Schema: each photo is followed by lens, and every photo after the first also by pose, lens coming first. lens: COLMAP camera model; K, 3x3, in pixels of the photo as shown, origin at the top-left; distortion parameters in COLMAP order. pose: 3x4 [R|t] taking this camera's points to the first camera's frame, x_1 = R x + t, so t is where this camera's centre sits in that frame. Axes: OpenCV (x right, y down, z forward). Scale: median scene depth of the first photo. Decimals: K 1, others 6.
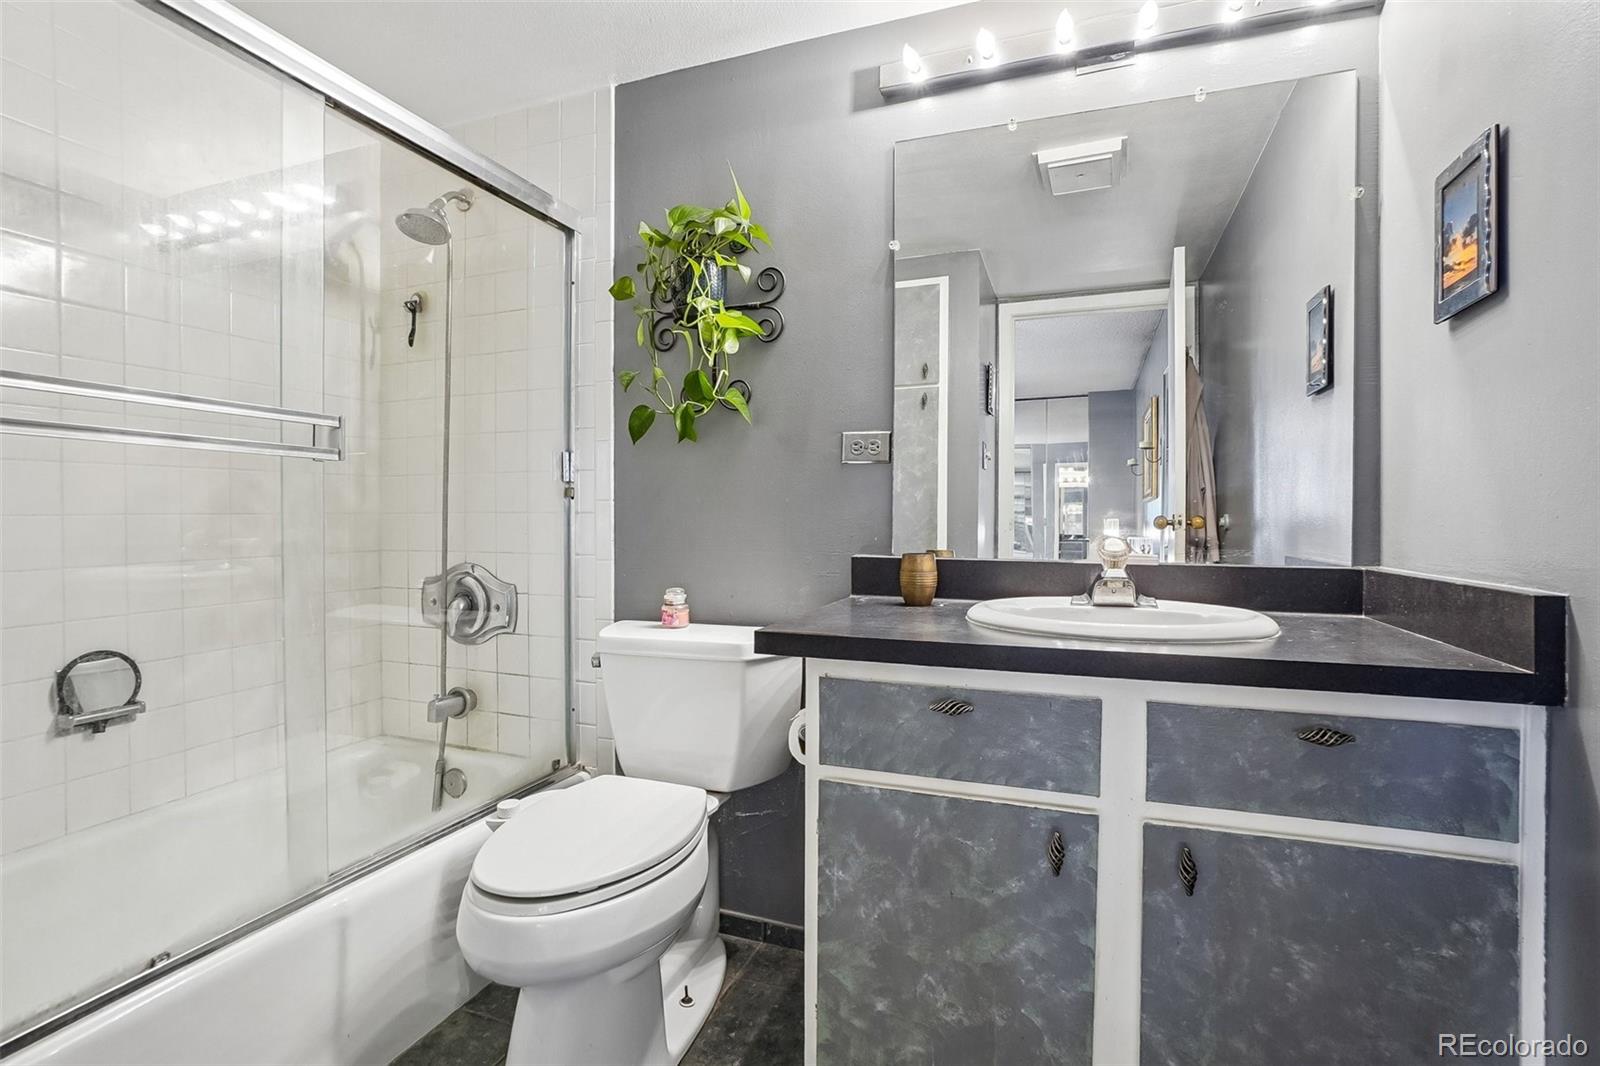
lens RADIAL K [[790.6, 0, 788.2], [0, 790.6, 533.5], [0, 0, 1]] dist [-0.046234, 0.019528]
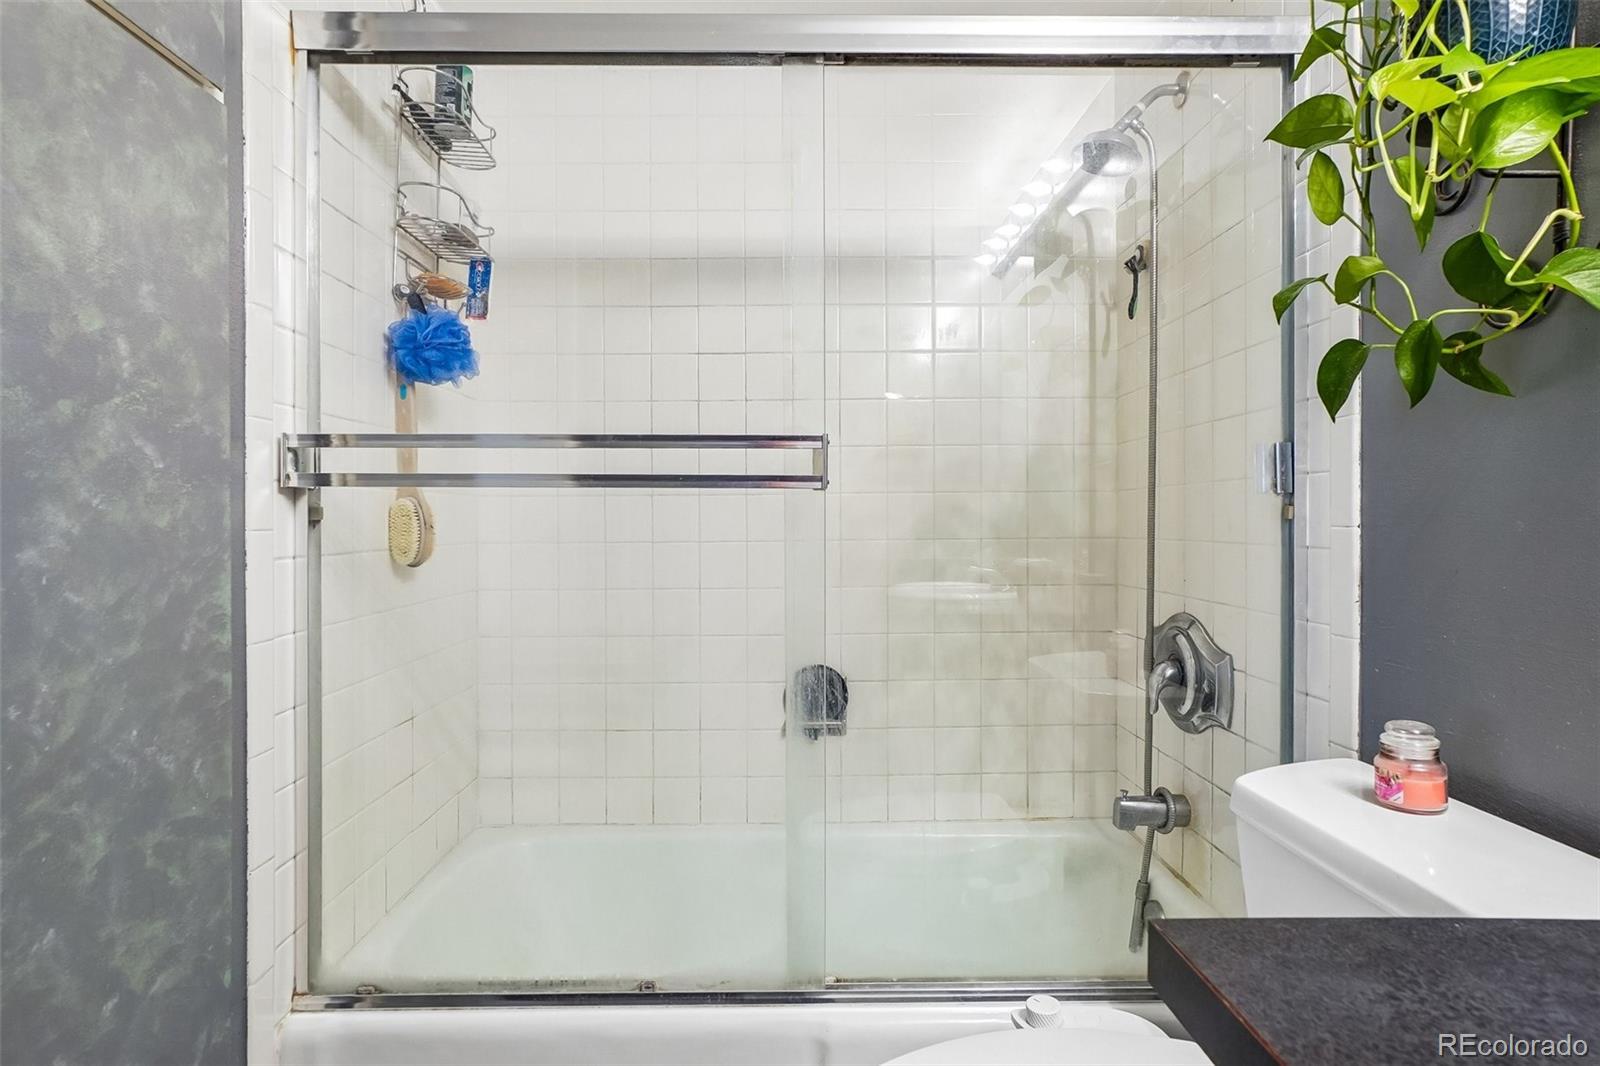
lens RADIAL K [[825.0, 0, 800.3], [0, 825.0, 526.9], [0, 0, 1]] dist [-0.037991, 0.014751]
pose [[0.359270, 0.006292, -0.933212, 0.149044], [-0.016751, 0.999860, 0.000292, -0.034376], [0.933083, 0.015527, 0.359325, 0.440785]]
